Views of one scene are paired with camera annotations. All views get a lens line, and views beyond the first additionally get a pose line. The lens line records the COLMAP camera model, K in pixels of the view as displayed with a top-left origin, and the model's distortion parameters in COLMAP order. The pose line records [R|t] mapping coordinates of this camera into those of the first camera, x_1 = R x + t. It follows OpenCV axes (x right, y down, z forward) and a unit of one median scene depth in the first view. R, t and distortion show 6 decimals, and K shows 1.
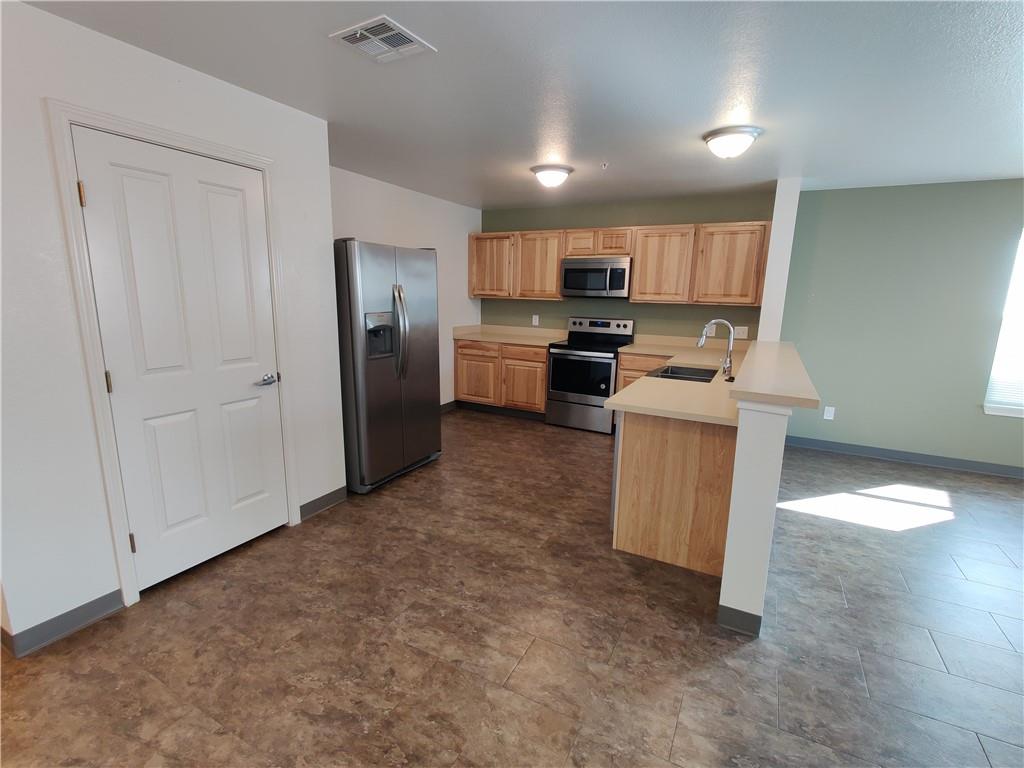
lens RADIAL K [[477.7, 0, 509.7], [0, 477.7, 386.2], [0, 0, 1]] dist [0.004282, -0.004144]
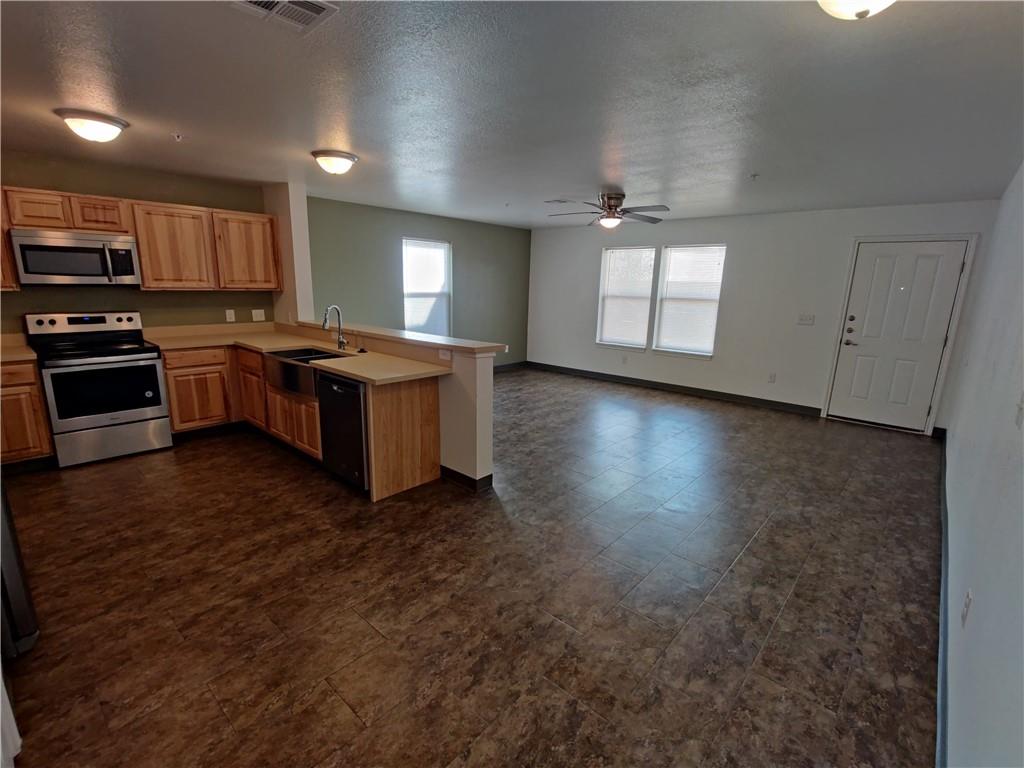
lens RADIAL K [[477.7, 0, 512.8], [0, 477.7, 387.5], [0, 0, 1]] dist [0.004282, -0.004144]
pose [[0.236590, -0.226152, 0.944923, -0.619659], [0.172590, 0.966850, 0.188187, -0.083004], [-0.956158, 0.118562, 0.267779, 0.254142]]
